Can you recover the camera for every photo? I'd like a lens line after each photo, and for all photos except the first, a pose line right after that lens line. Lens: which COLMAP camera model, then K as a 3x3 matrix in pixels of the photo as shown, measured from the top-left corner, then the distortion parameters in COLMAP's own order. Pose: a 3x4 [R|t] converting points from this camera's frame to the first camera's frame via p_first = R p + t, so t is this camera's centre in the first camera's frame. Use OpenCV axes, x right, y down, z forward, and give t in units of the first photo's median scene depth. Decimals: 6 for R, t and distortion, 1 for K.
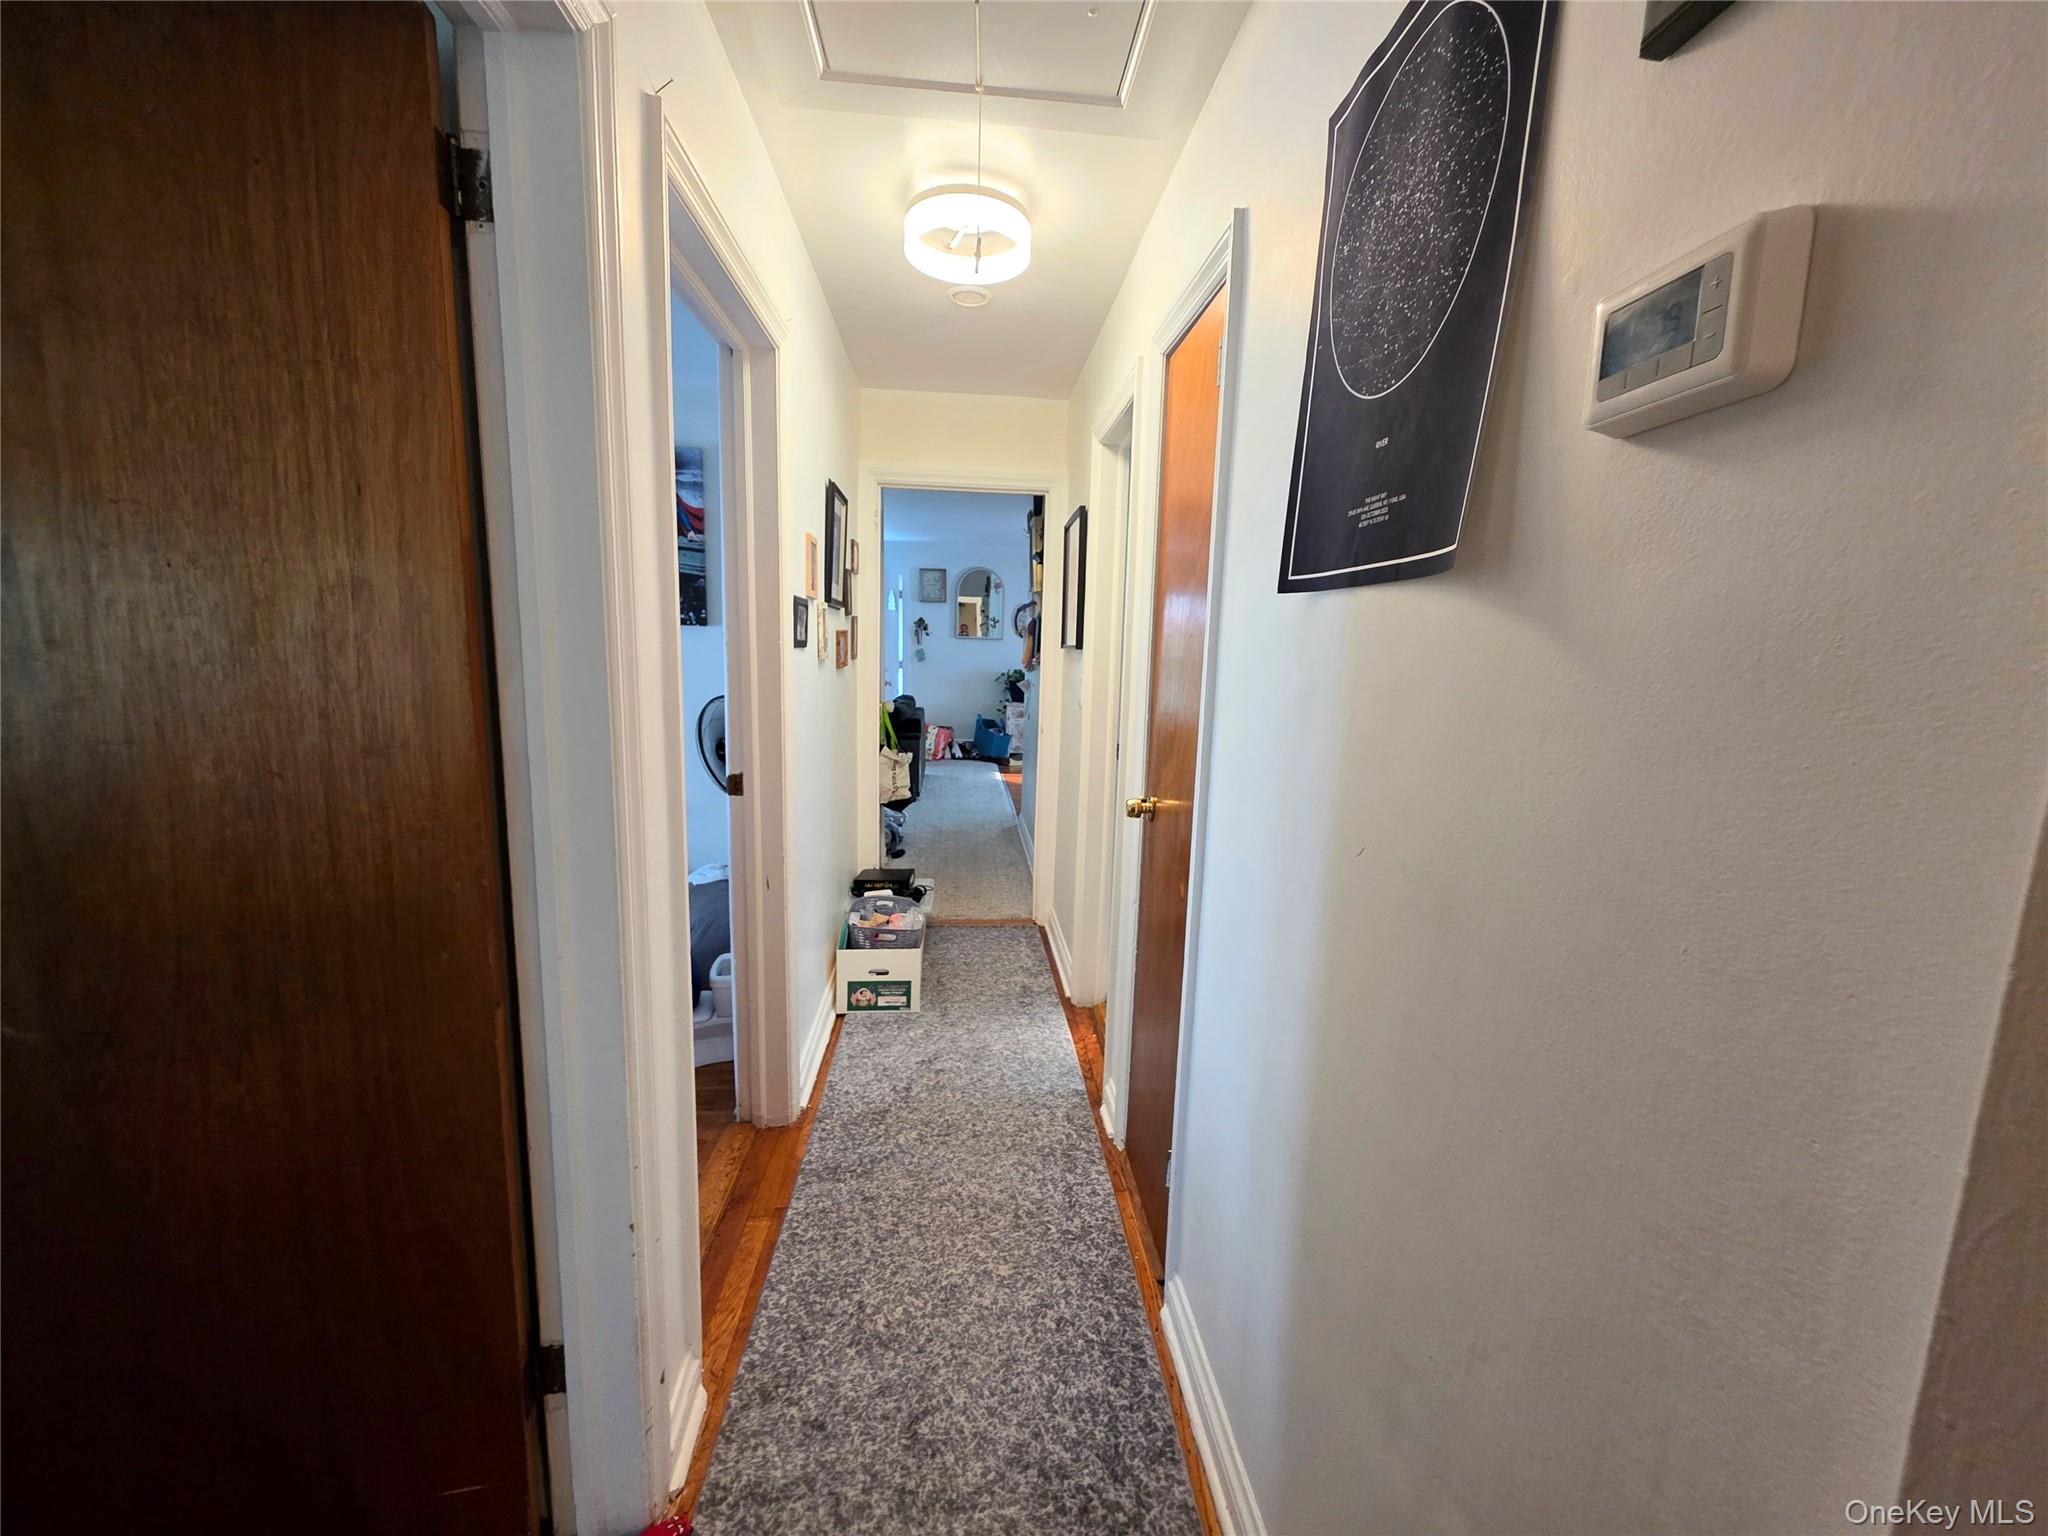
lens RADIAL K [[820.0, 0, 1034.2], [0, 820.0, 766.7], [0, 0, 1]] dist [0.001481, 0.000537]
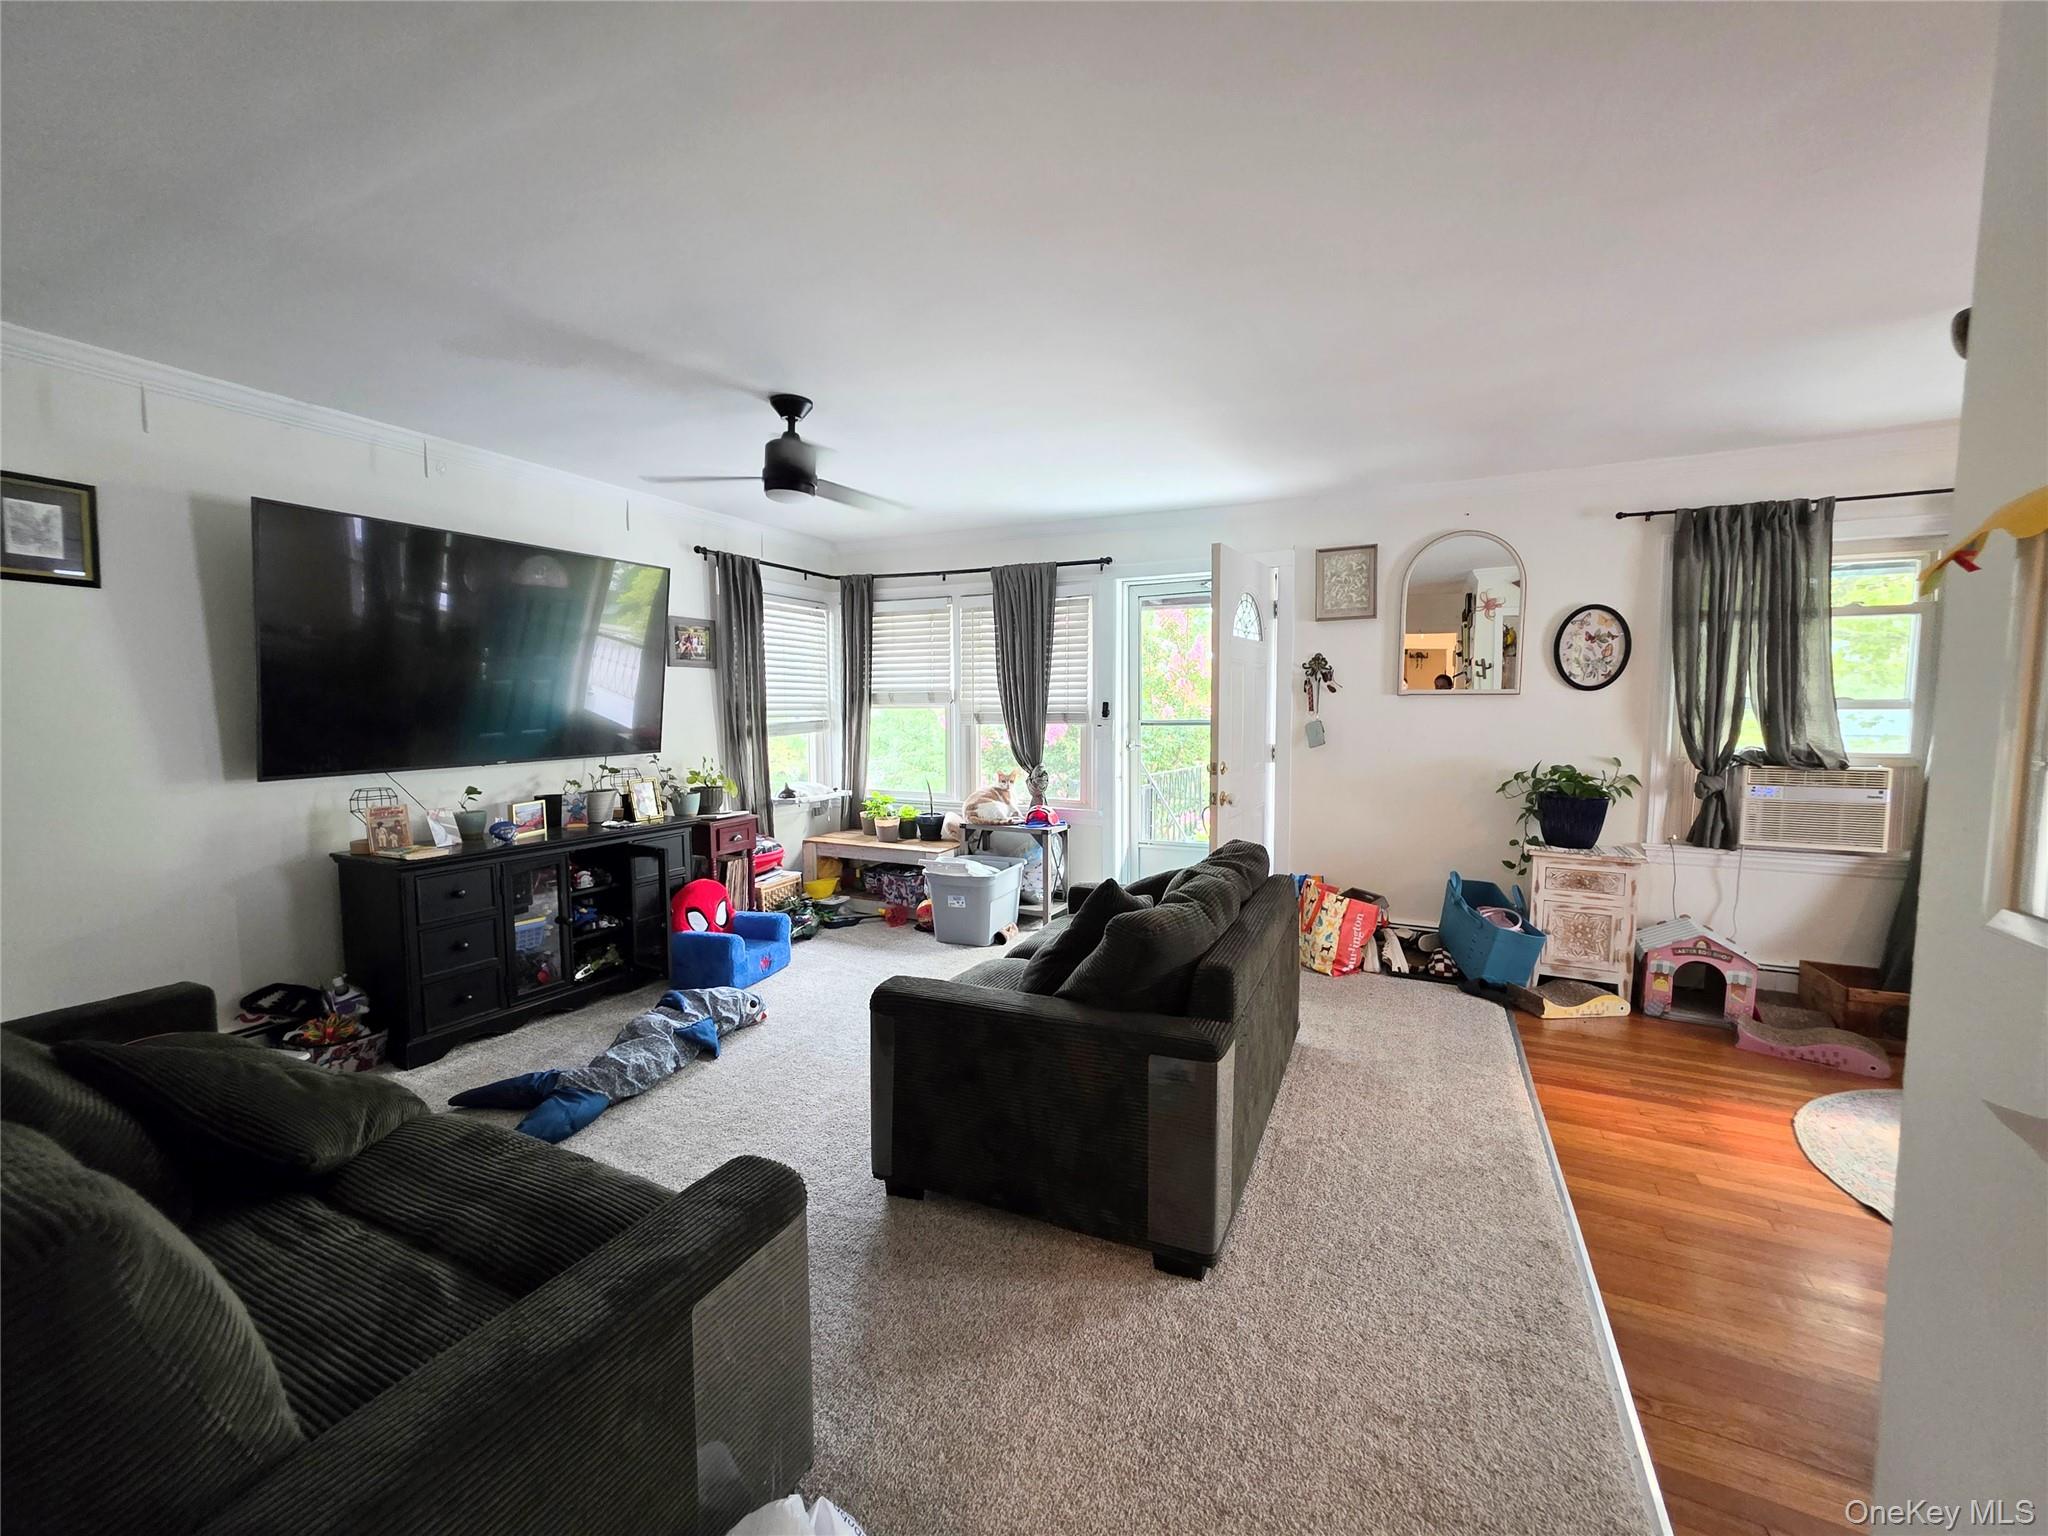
lens RADIAL K [[817.0, 0, 1024.0], [0, 817.0, 768.0], [0, 0, 1]] dist [0.001787, 0.000343]
pose [[0.856931, 0.010108, -0.515332, -0.041007], [-0.052021, 0.996399, -0.066960, -0.077469], [0.512799, 0.084188, 0.854371, 0.522687]]
